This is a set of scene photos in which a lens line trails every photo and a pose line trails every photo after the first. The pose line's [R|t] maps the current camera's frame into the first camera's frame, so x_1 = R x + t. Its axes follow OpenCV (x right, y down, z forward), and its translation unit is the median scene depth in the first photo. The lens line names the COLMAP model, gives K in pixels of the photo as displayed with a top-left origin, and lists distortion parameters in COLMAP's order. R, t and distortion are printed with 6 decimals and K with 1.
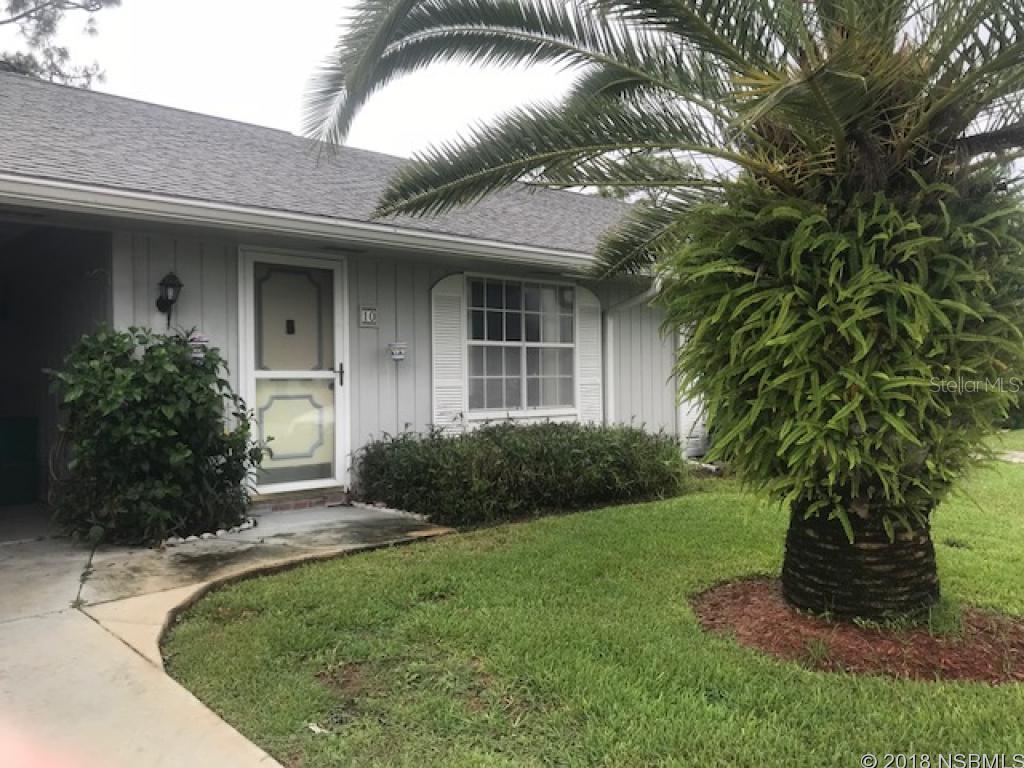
lens RADIAL K [[841.0, 0, 510.0], [0, 841.0, 390.6], [0, 0, 1]] dist [0.023563, -0.023062]
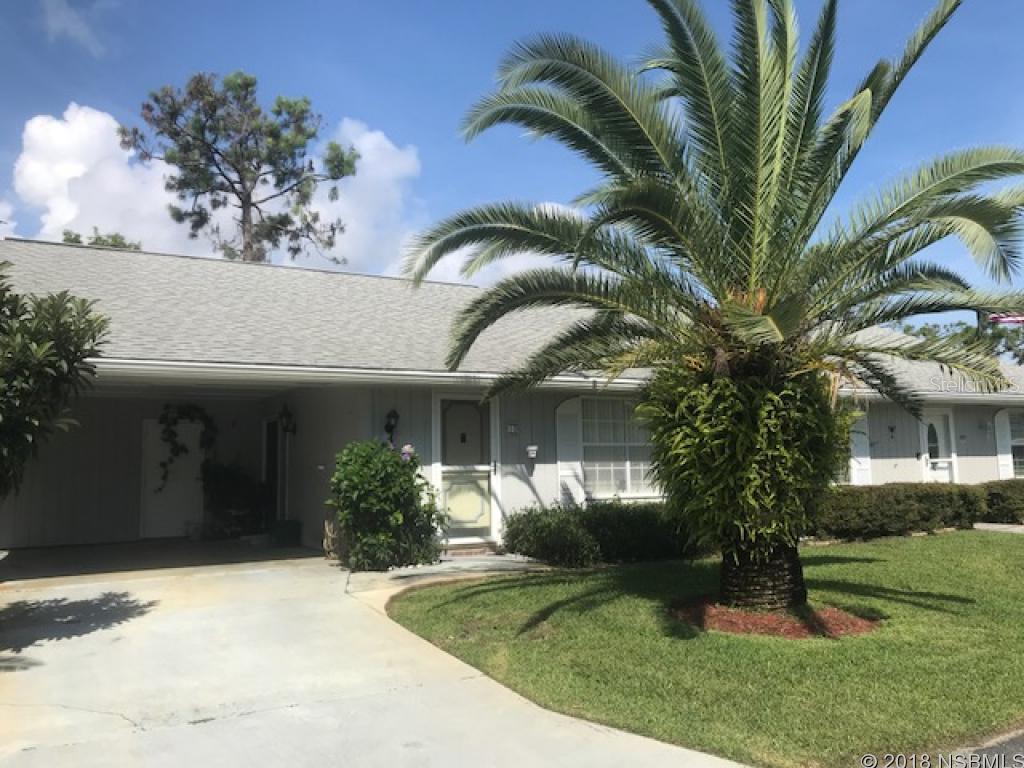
lens RADIAL K [[841.0, 0, 515.4], [0, 841.0, 381.8], [0, 0, 1]] dist [0.023563, -0.023062]
pose [[0.972407, -0.031902, -0.231101, 0.199883], [0.005840, 0.993624, -0.112591, -0.003428], [0.233219, 0.108135, 0.966393, -0.505606]]
